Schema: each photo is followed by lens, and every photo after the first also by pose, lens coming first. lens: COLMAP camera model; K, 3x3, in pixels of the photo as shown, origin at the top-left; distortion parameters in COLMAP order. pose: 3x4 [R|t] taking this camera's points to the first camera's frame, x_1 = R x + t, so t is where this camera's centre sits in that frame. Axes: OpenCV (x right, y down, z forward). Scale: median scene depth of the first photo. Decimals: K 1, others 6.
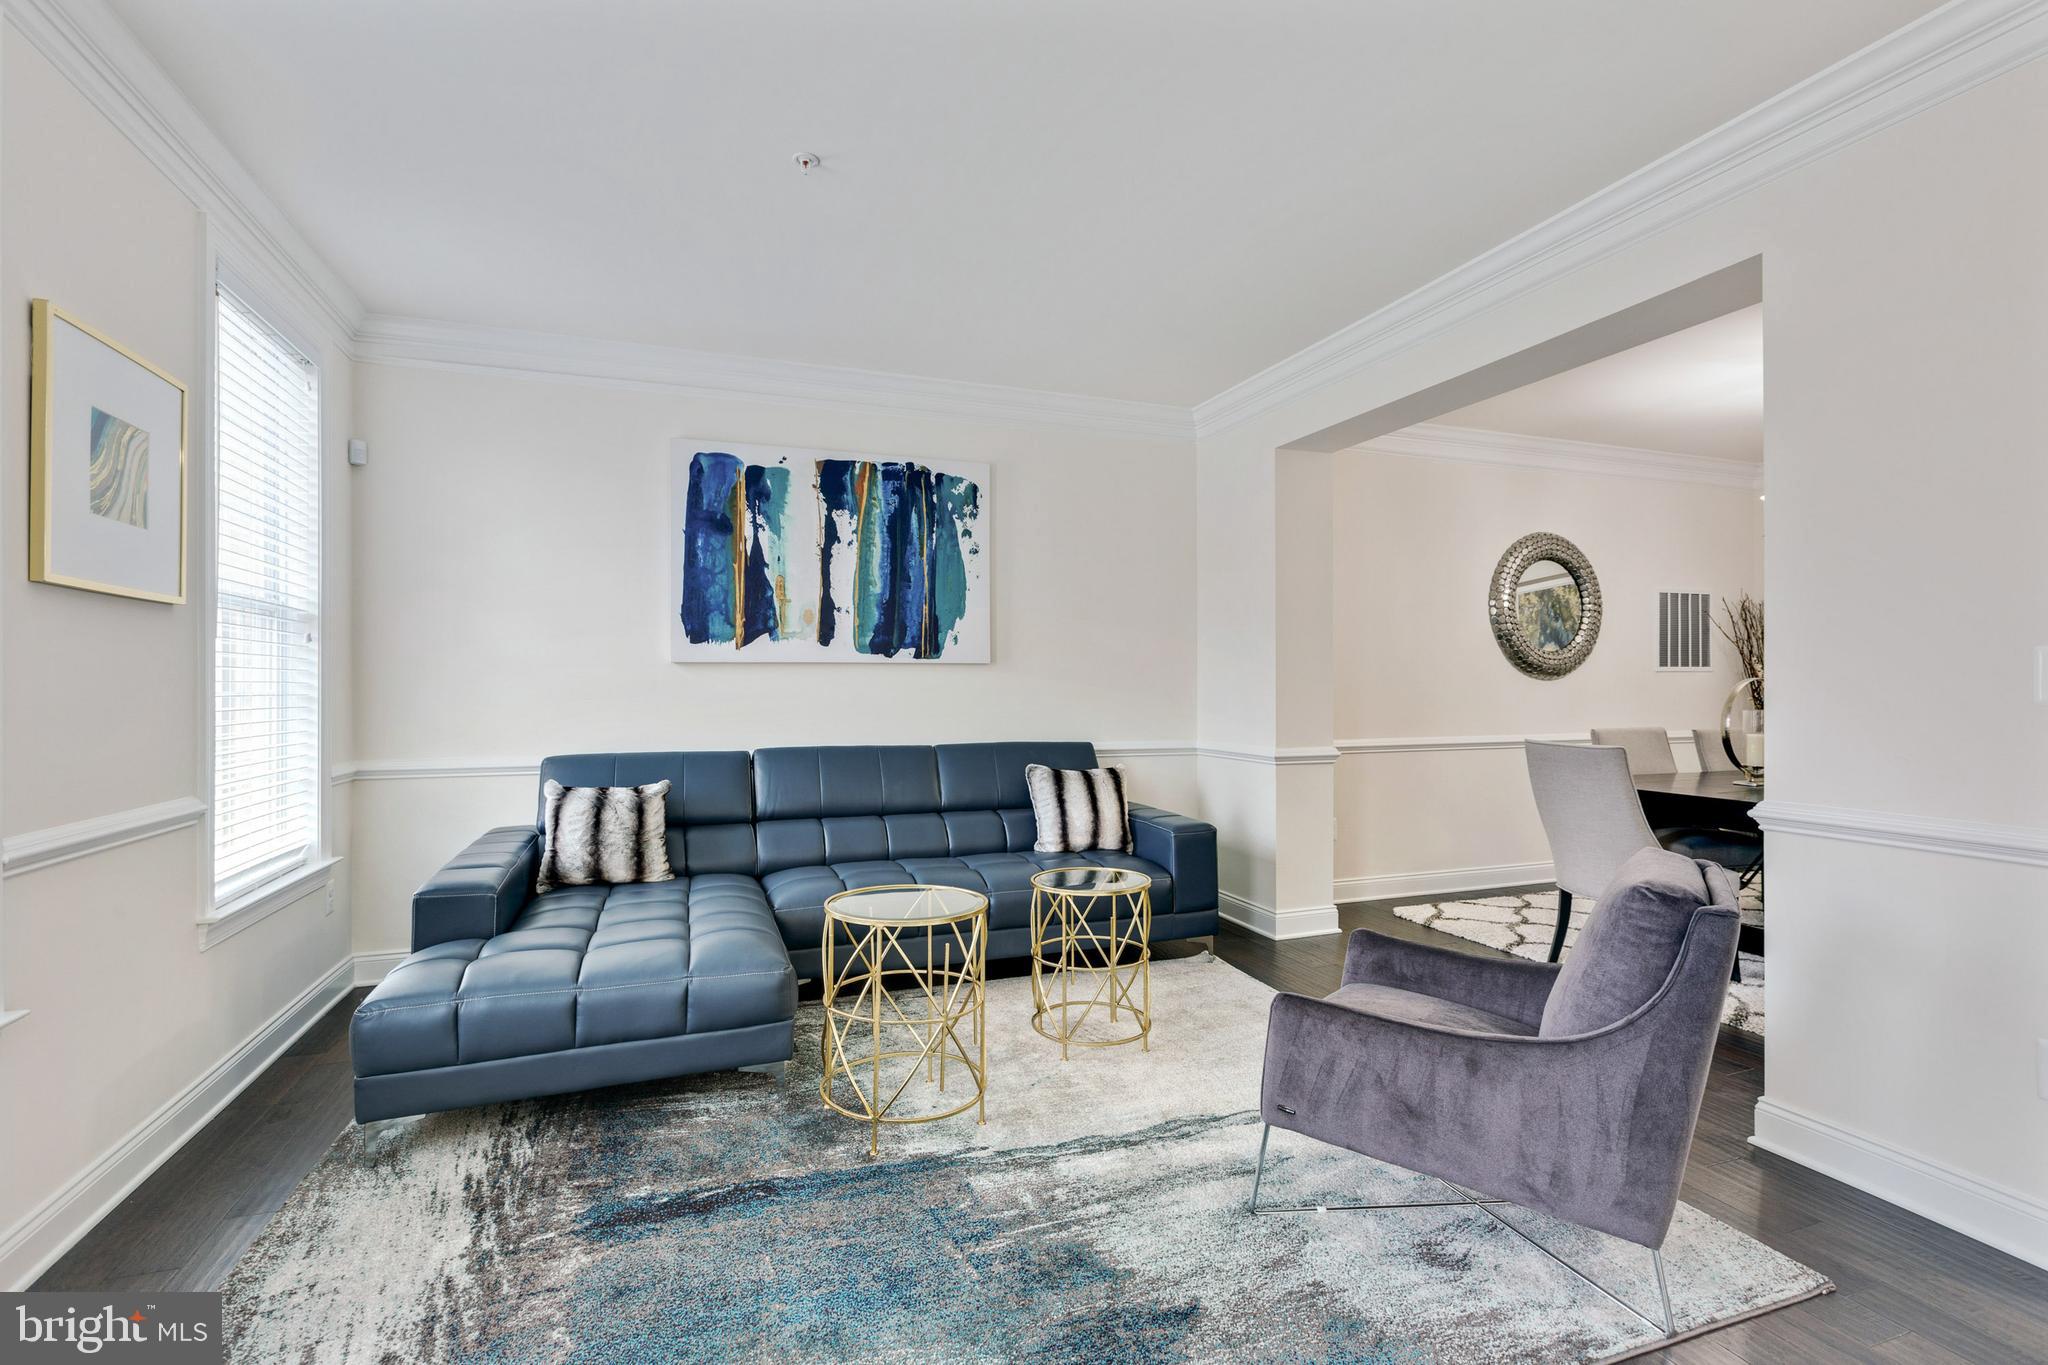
lens RADIAL K [[929.0, 0, 1024.0], [0, 929.0, 682.5], [0, 0, 1]] dist [0.000527, 0.000118]
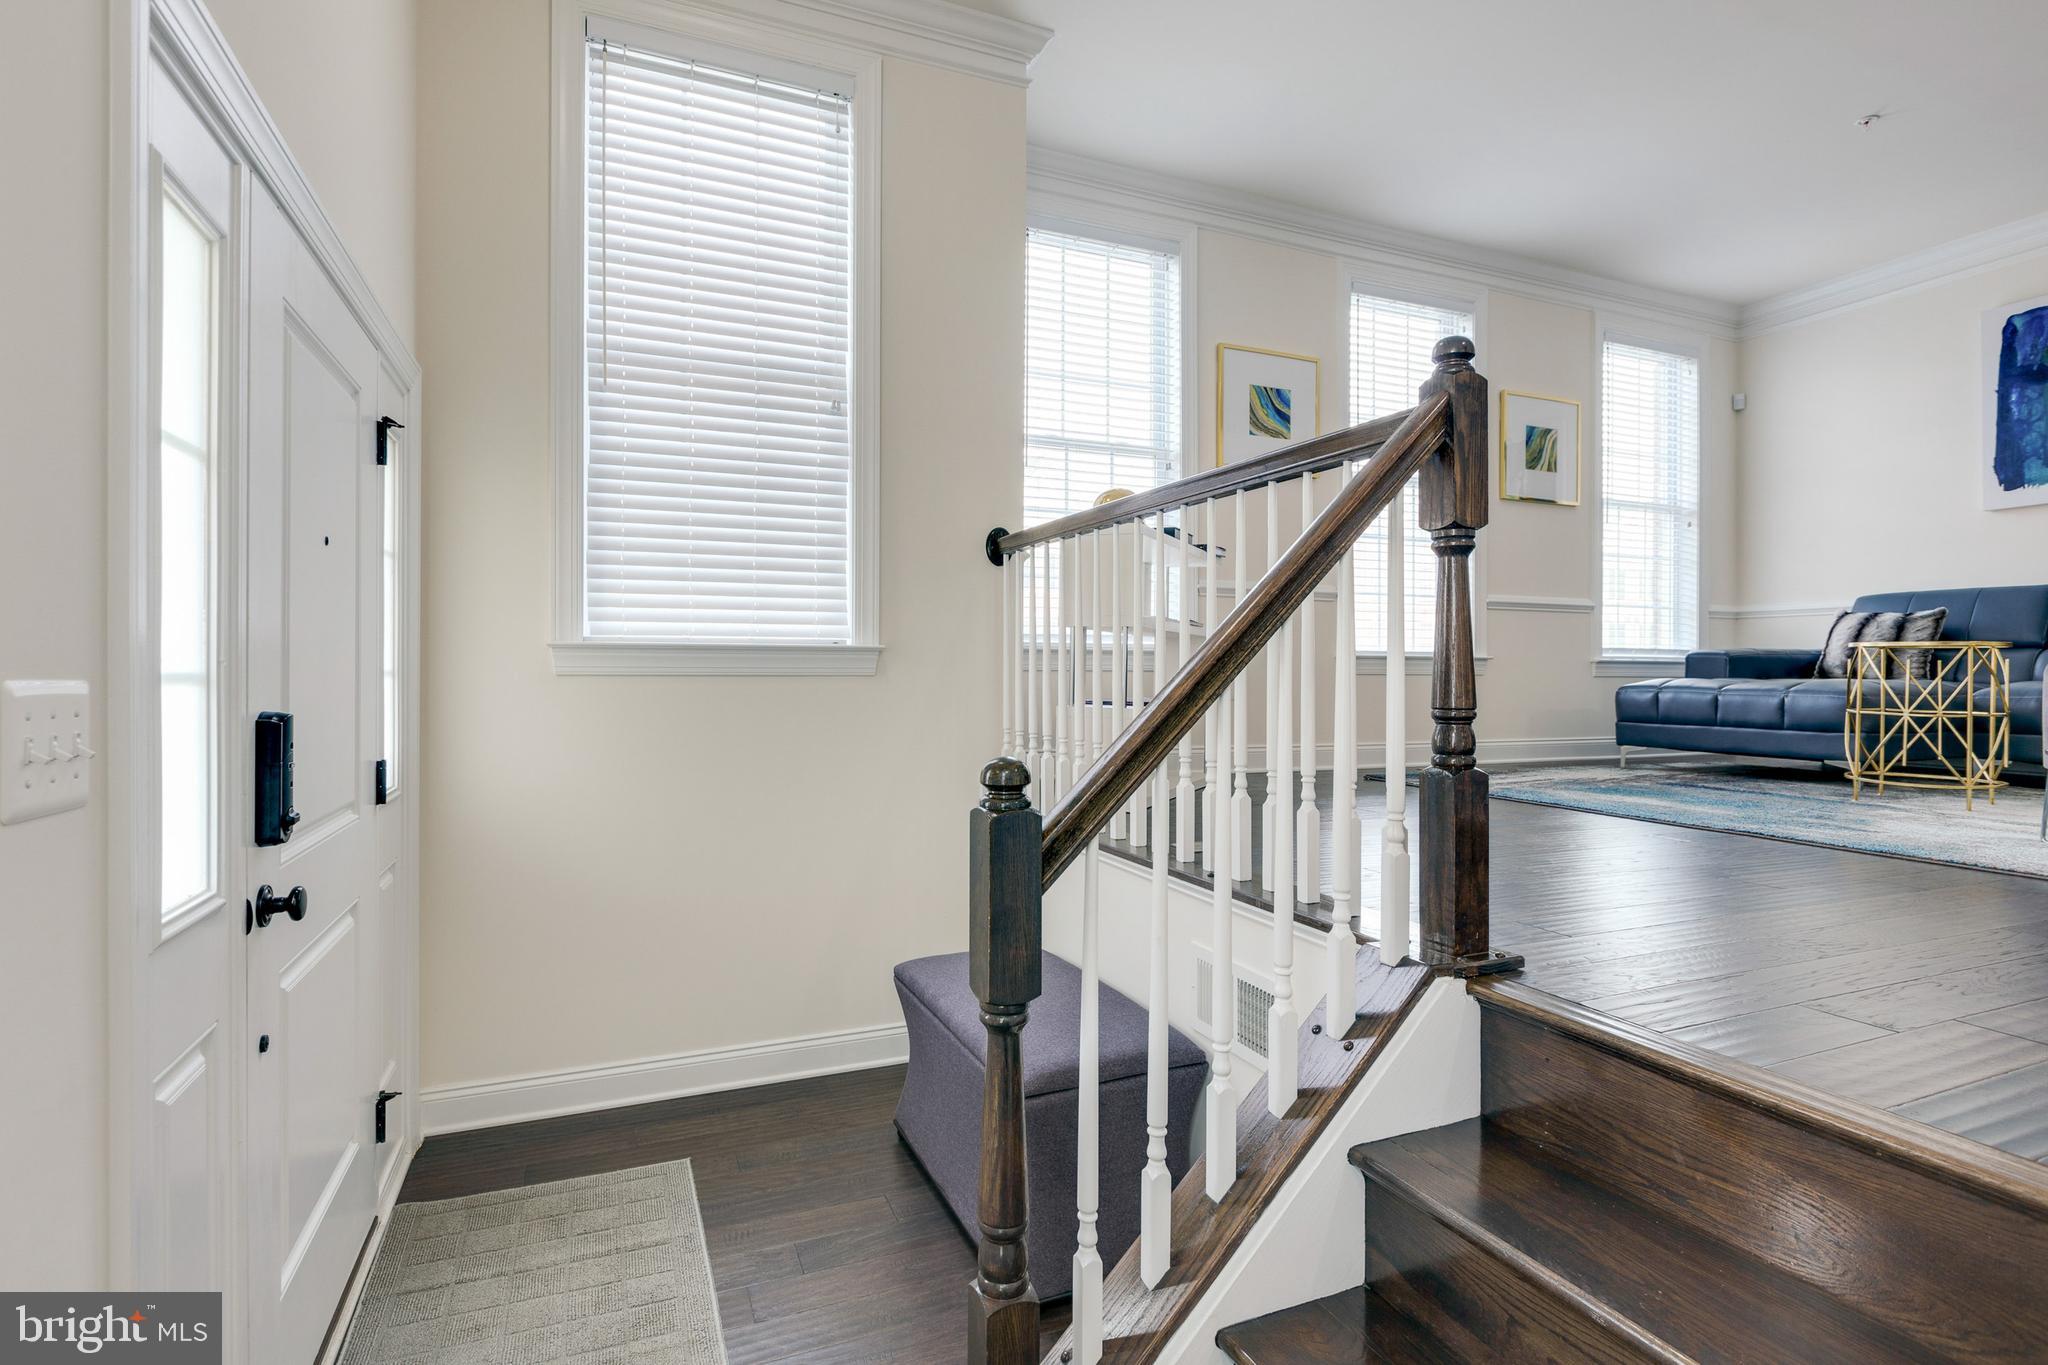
lens RADIAL K [[1004.3, 0, 1017.9], [0, 1004.3, 677.6], [0, 0, 1]] dist [-0.002505, -0.001264]
pose [[0.048298, 0.006417, -0.998812, 0.755536], [0.000058, 0.999979, 0.006427, 0.167734], [0.998833, -0.000368, 0.048296, -0.222573]]
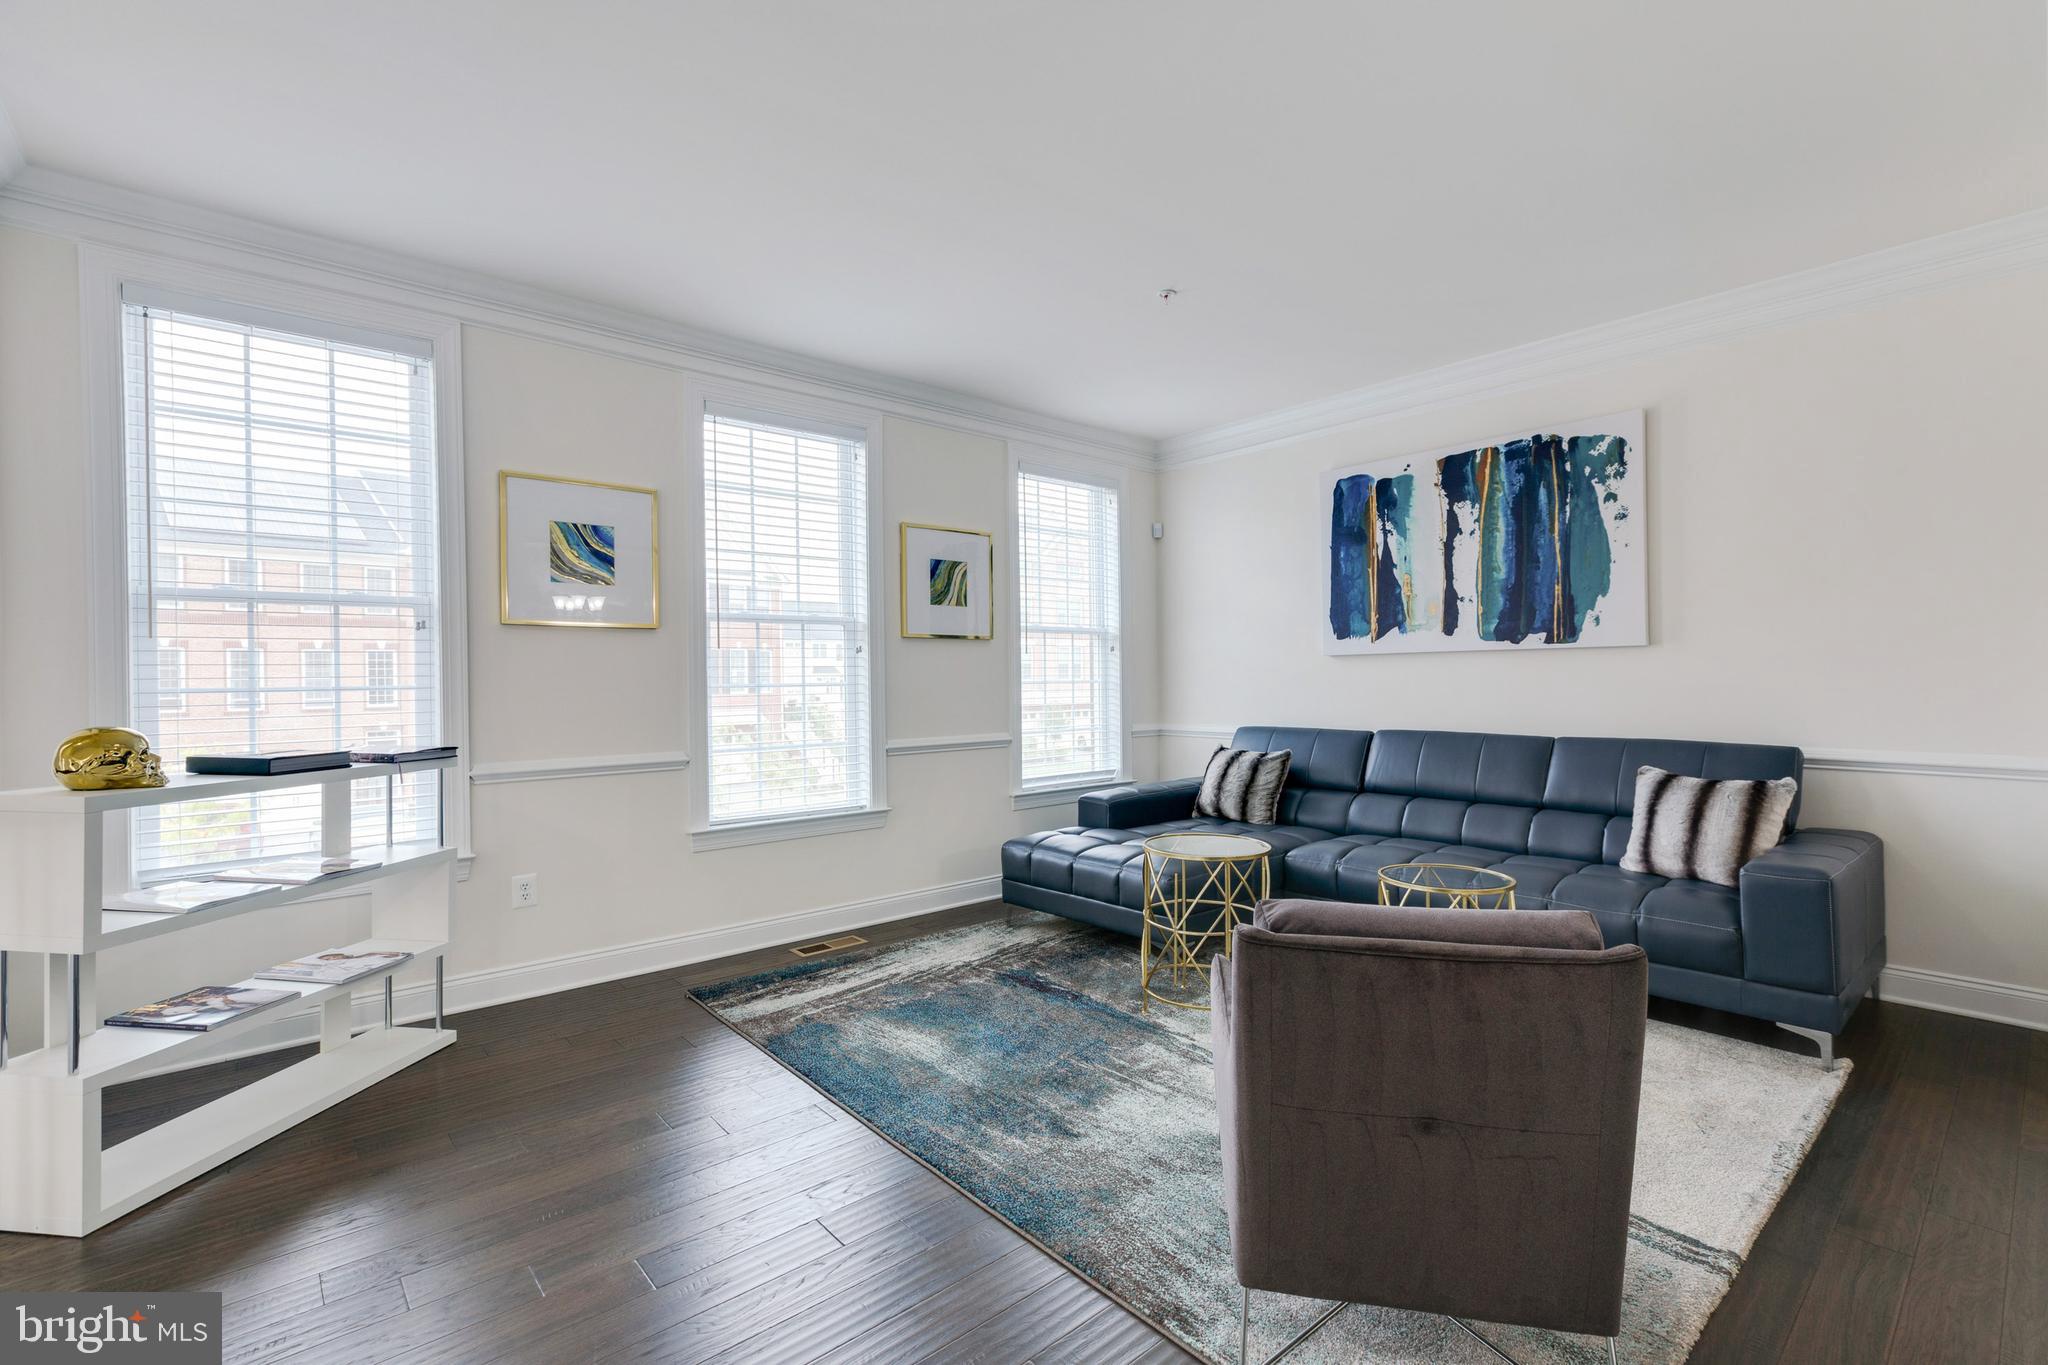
lens RADIAL K [[916.8, 0, 1024.0], [0, 916.8, 682.5], [0, 0, 1]] dist [0.001326, 0.000542]
pose [[0.354007, 0.003332, -0.935237, 0.595133], [0.014508, 0.999854, 0.009054, -0.002982], [0.935130, -0.016773, 0.353906, 0.194425]]
